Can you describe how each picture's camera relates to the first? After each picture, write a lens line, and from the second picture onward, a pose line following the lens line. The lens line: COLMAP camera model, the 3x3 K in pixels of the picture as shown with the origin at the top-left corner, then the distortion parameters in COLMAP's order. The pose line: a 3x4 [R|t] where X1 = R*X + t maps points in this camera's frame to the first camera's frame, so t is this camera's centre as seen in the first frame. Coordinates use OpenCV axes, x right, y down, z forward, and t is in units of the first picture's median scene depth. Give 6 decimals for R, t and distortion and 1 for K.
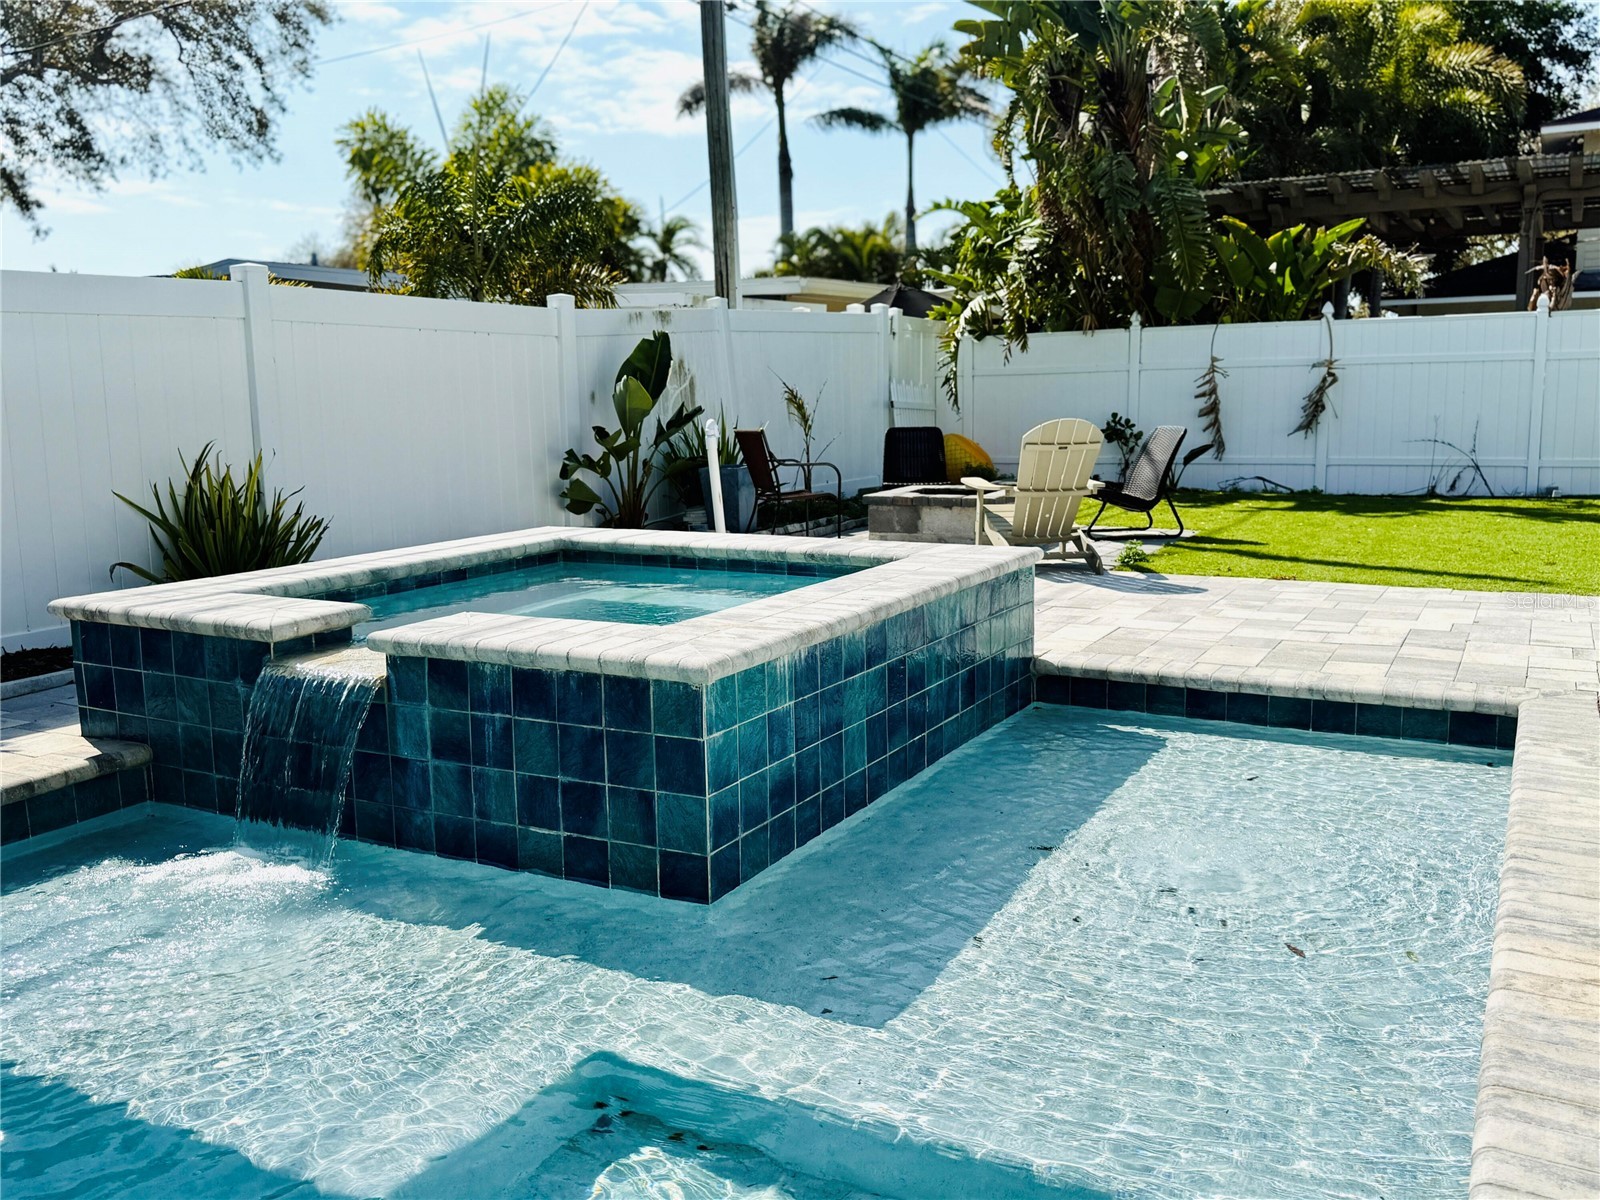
lens RADIAL K [[1374.2, 0, 800.0], [0, 1374.2, 600.0], [0, 0, 1]] dist [0.008036, -0.000785]
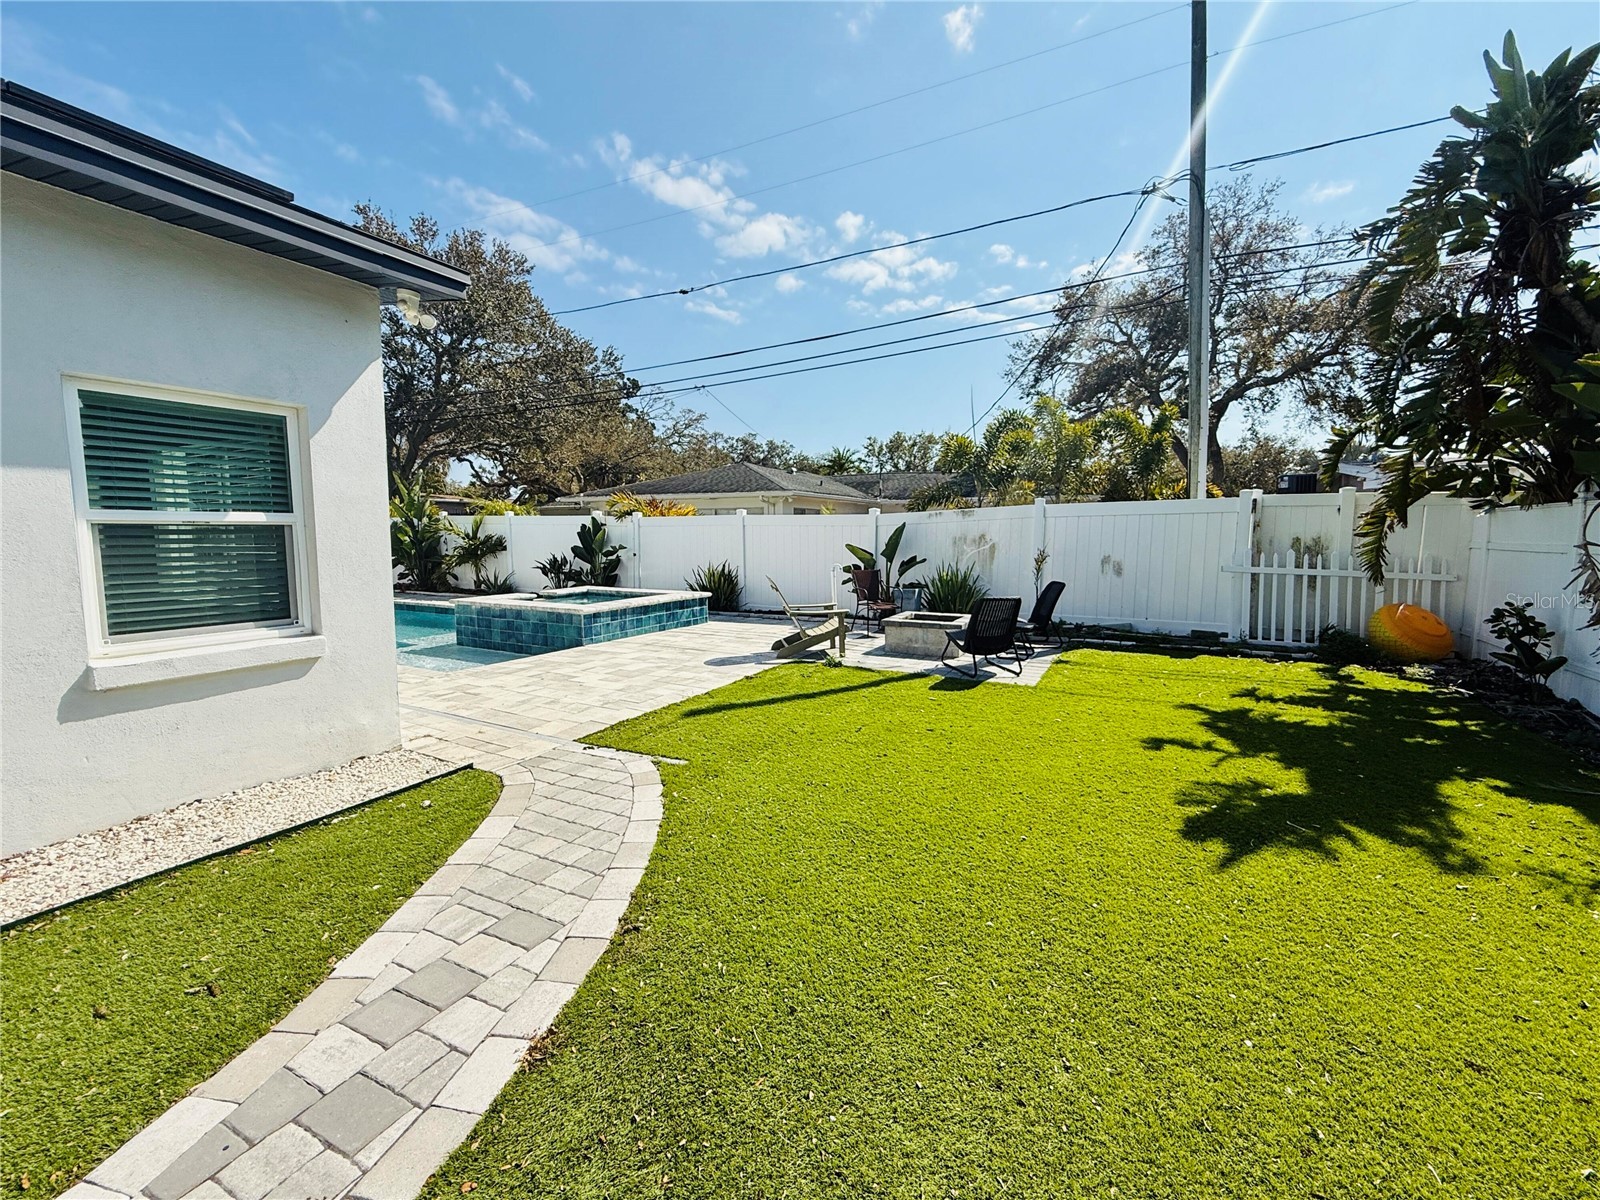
lens RADIAL K [[633.9, 0, 800.0], [0, 633.9, 600.0], [0, 0, 1]] dist [0.000519, -0.000037]
pose [[0.043204, 0.129555, -0.990631, 0.623673], [-0.150688, 0.981058, 0.121731, -0.120371], [0.987637, 0.144016, 0.061908, 0.548149]]
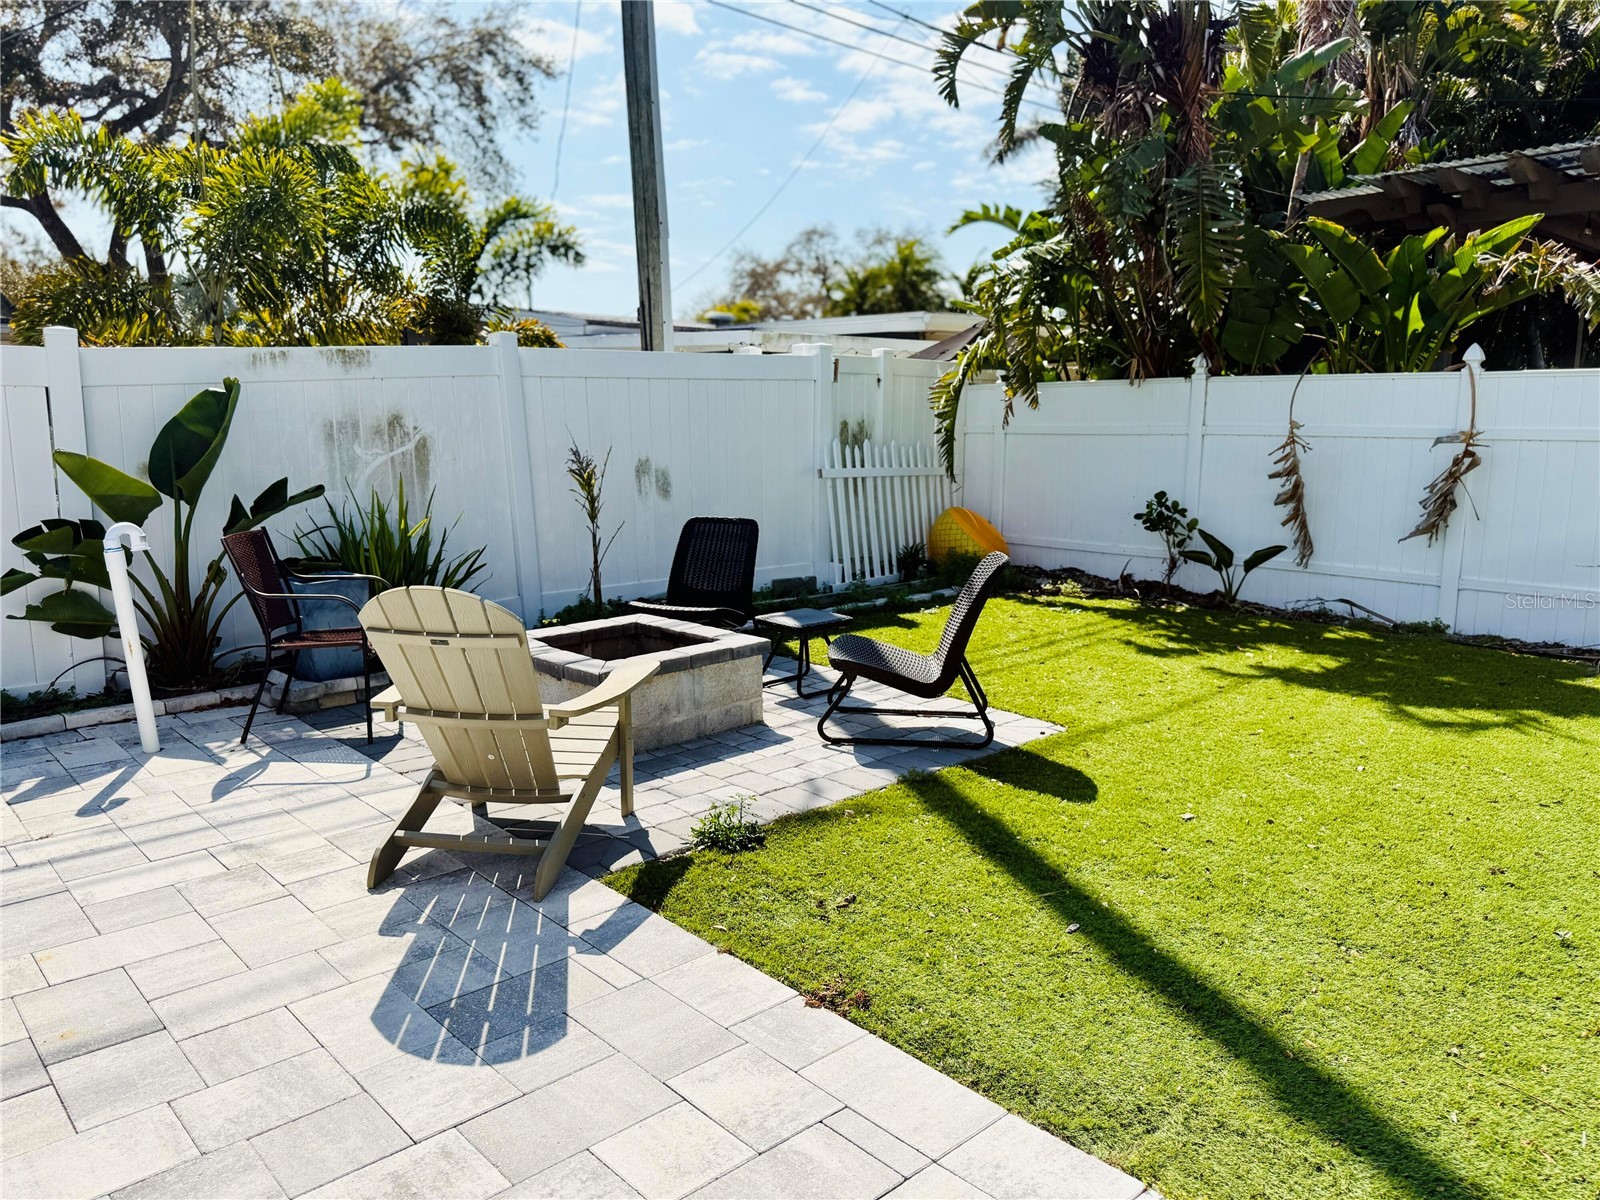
lens RADIAL K [[1143.3, 0, 800.0], [0, 1143.3, 600.0], [0, 0, 1]] dist [-0.004242, -0.002700]
pose [[0.949898, 0.073831, -0.303716, 0.243367], [-0.070674, 0.997270, 0.021391, -0.080389], [0.304466, 0.001146, 0.952522, 0.369118]]
